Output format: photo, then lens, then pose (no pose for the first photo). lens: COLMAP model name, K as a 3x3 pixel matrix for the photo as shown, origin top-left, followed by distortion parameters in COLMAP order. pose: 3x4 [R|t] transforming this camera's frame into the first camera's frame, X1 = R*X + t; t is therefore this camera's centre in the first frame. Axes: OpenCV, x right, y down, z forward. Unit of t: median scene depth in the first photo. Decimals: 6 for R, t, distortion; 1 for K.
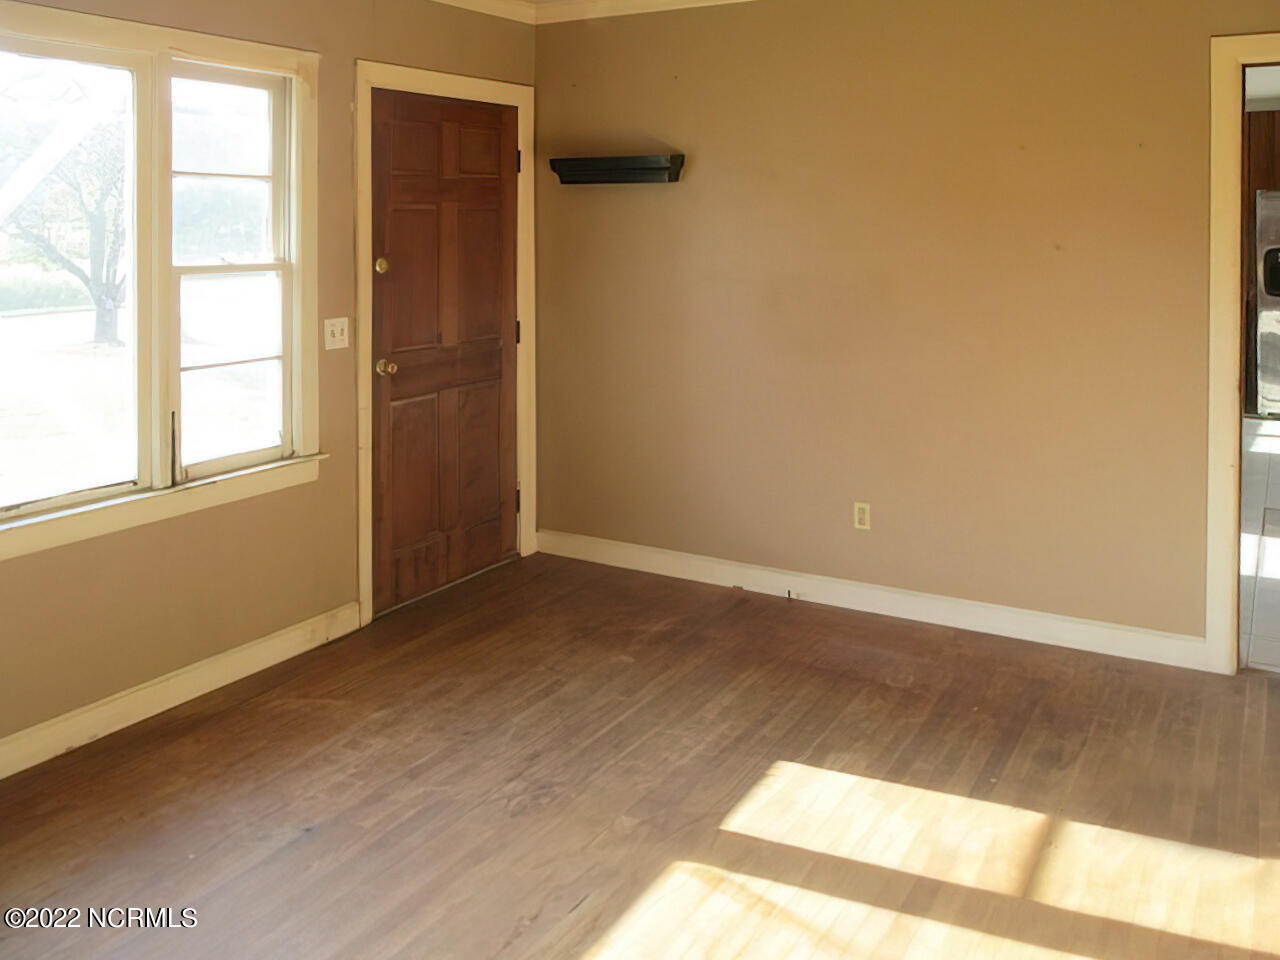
lens RADIAL K [[1131.0, 0, 640.0], [0, 1131.0, 480.0], [0, 0, 1]] dist [-0.006168, -0.003880]
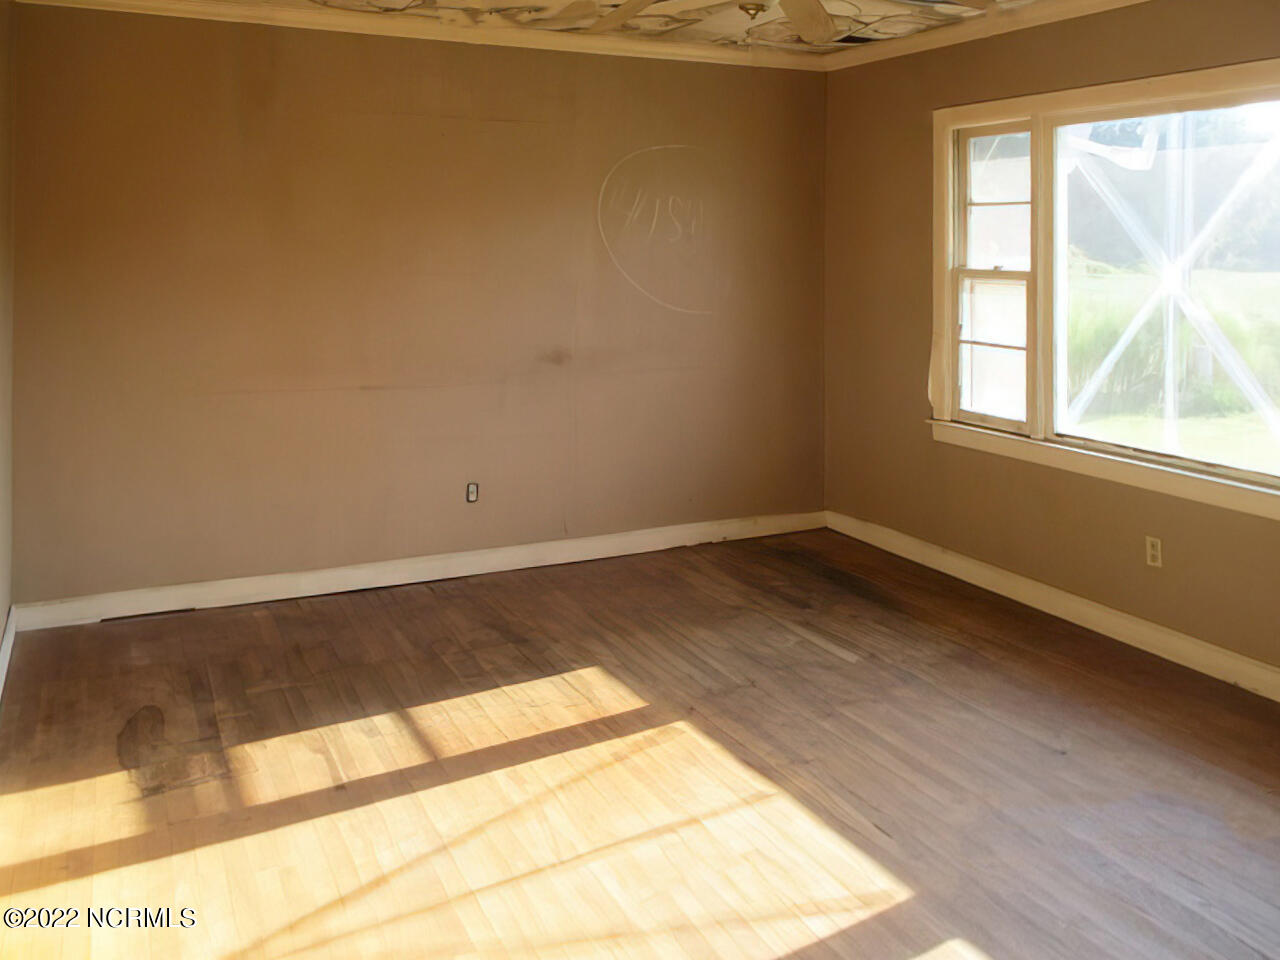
lens RADIAL K [[1131.0, 0, 640.0], [0, 1131.0, 480.0], [0, 0, 1]] dist [-0.006168, -0.003880]
pose [[-0.589786, 0.163192, -0.790899, 0.948296], [-0.164410, 0.934593, 0.315445, -0.288728], [0.790646, 0.316077, -0.524379, 1.285420]]
